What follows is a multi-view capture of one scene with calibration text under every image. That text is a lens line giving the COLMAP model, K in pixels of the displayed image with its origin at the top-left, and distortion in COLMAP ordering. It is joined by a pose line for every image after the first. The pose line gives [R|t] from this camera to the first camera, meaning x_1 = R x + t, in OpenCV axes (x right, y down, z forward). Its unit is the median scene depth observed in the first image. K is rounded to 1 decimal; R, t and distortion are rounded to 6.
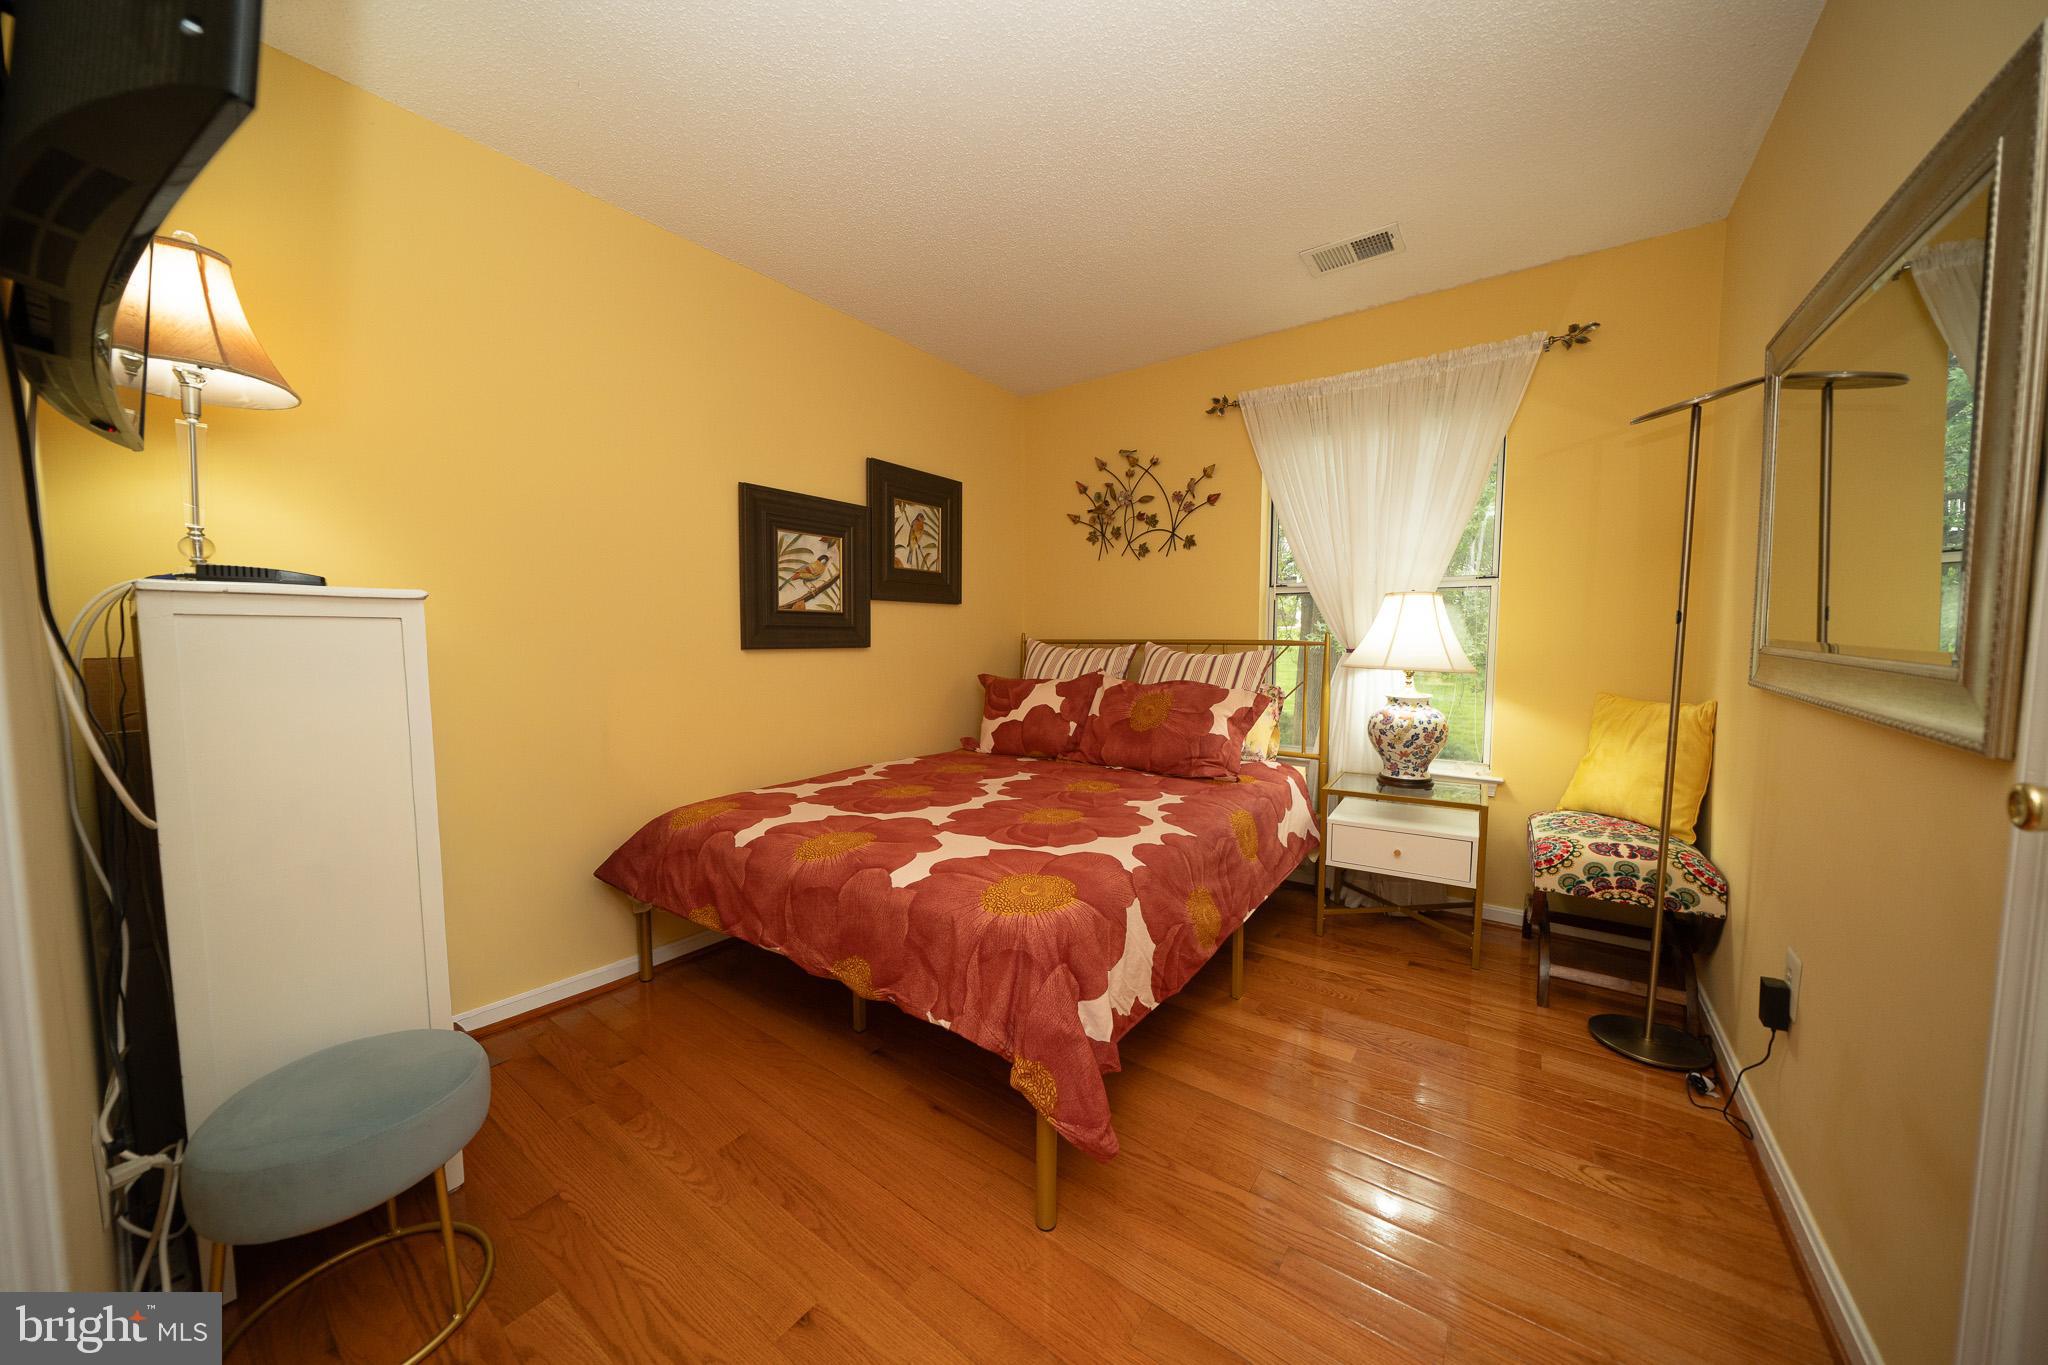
lens RADIAL K [[696.0, 0, 1015.1], [0, 696.0, 680.8], [0, 0, 1]] dist [-0.006524, 0.000221]
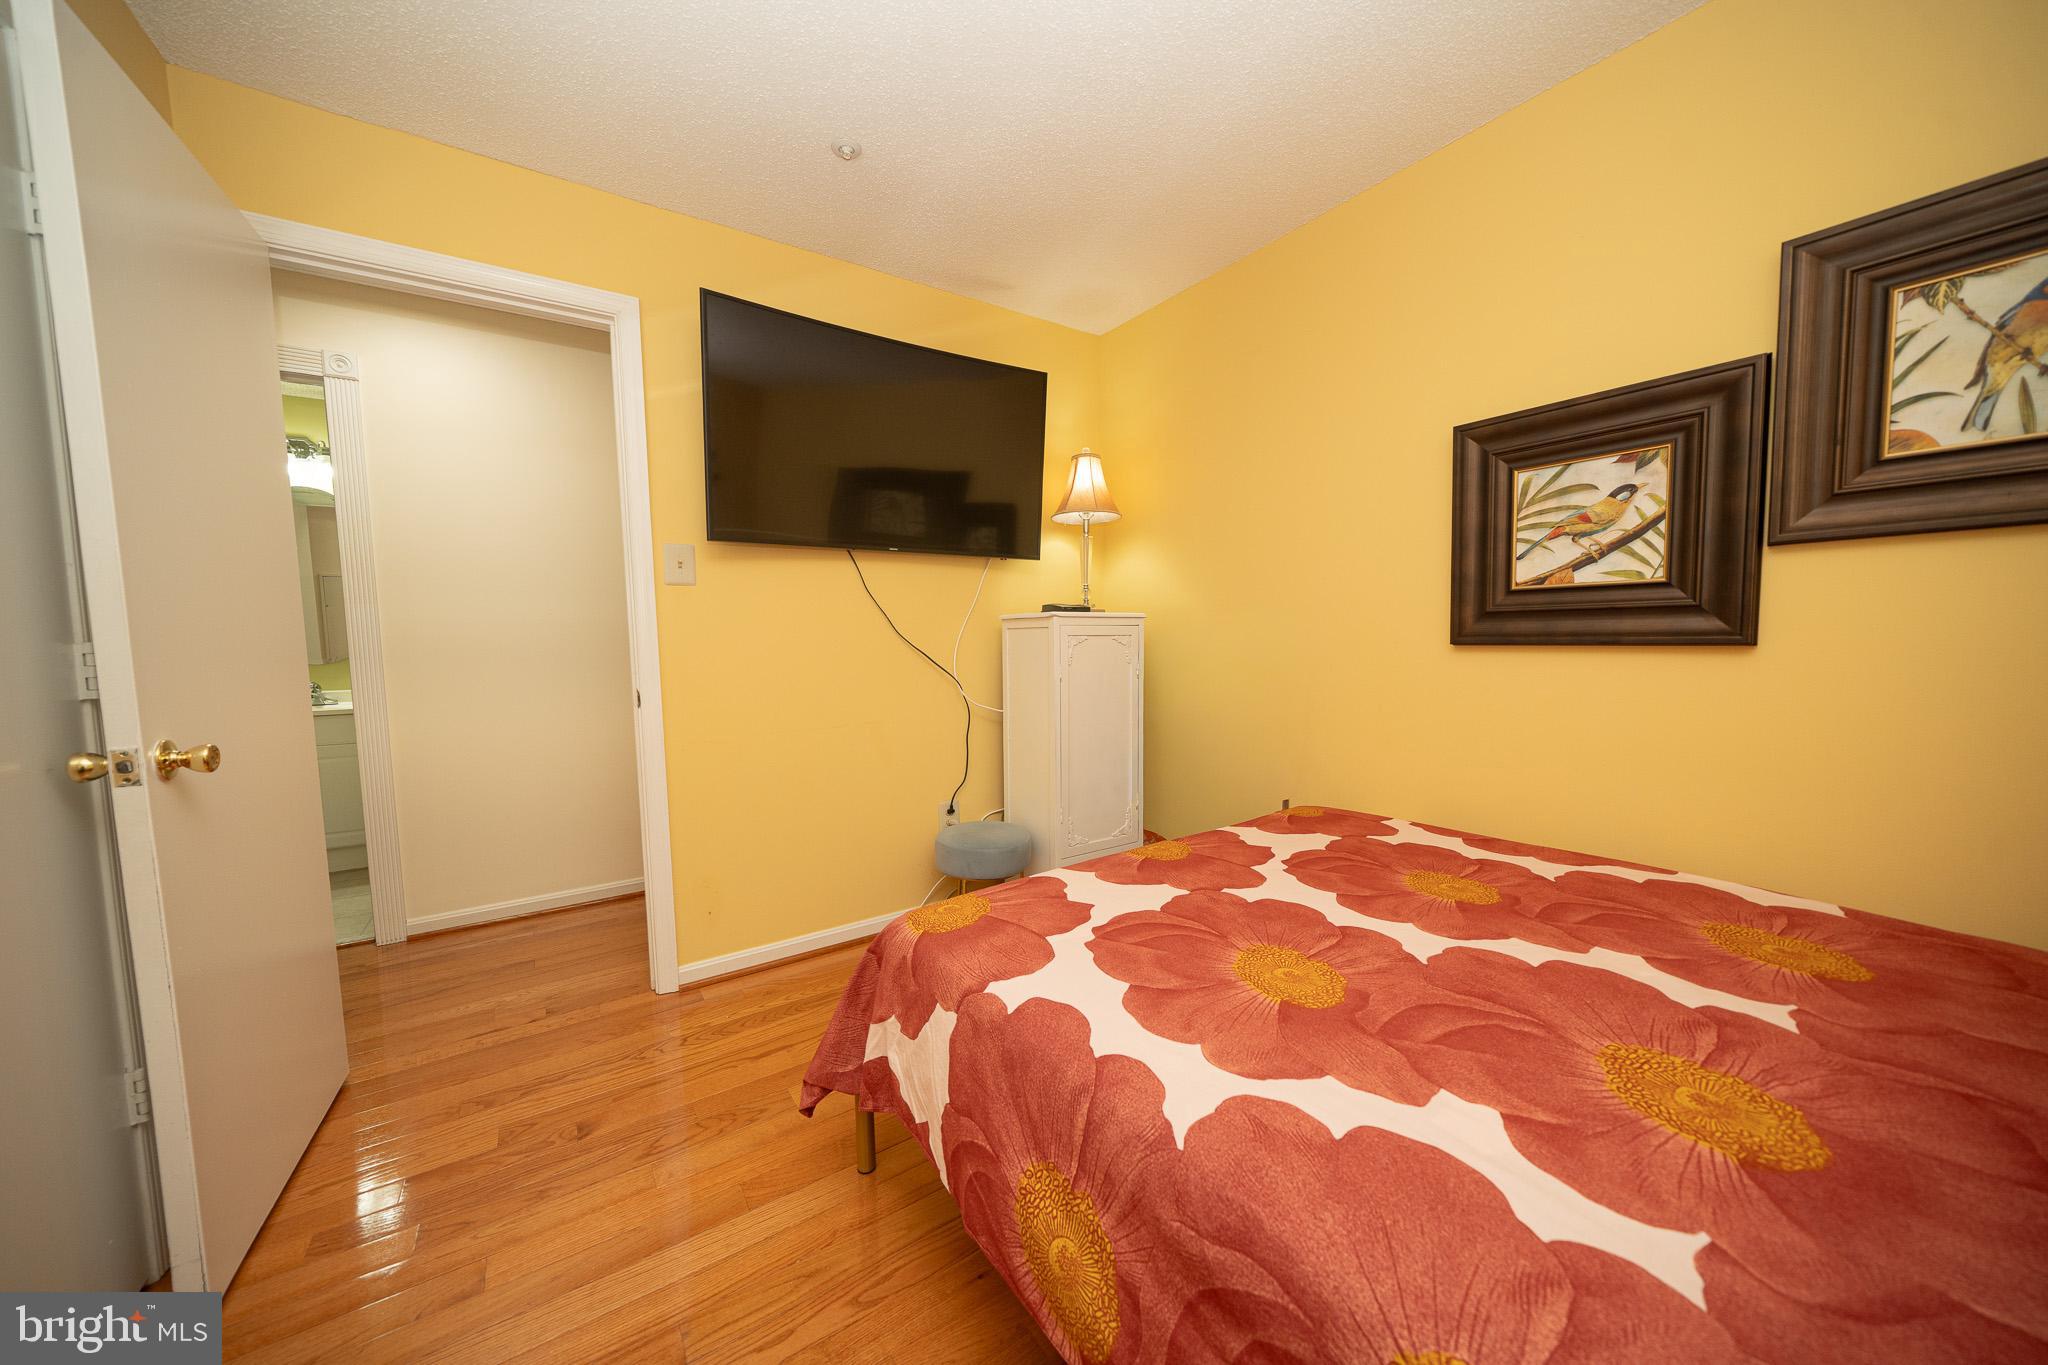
lens RADIAL K [[696.0, 0, 1020.0], [0, 696.0, 690.5], [0, 0, 1]] dist [-0.006524, 0.000221]
pose [[-0.326211, 0.080487, -0.941864, 0.459426], [-0.041161, 0.994214, 0.099217, -0.048053], [0.944400, 0.071134, -0.321011, 0.740586]]
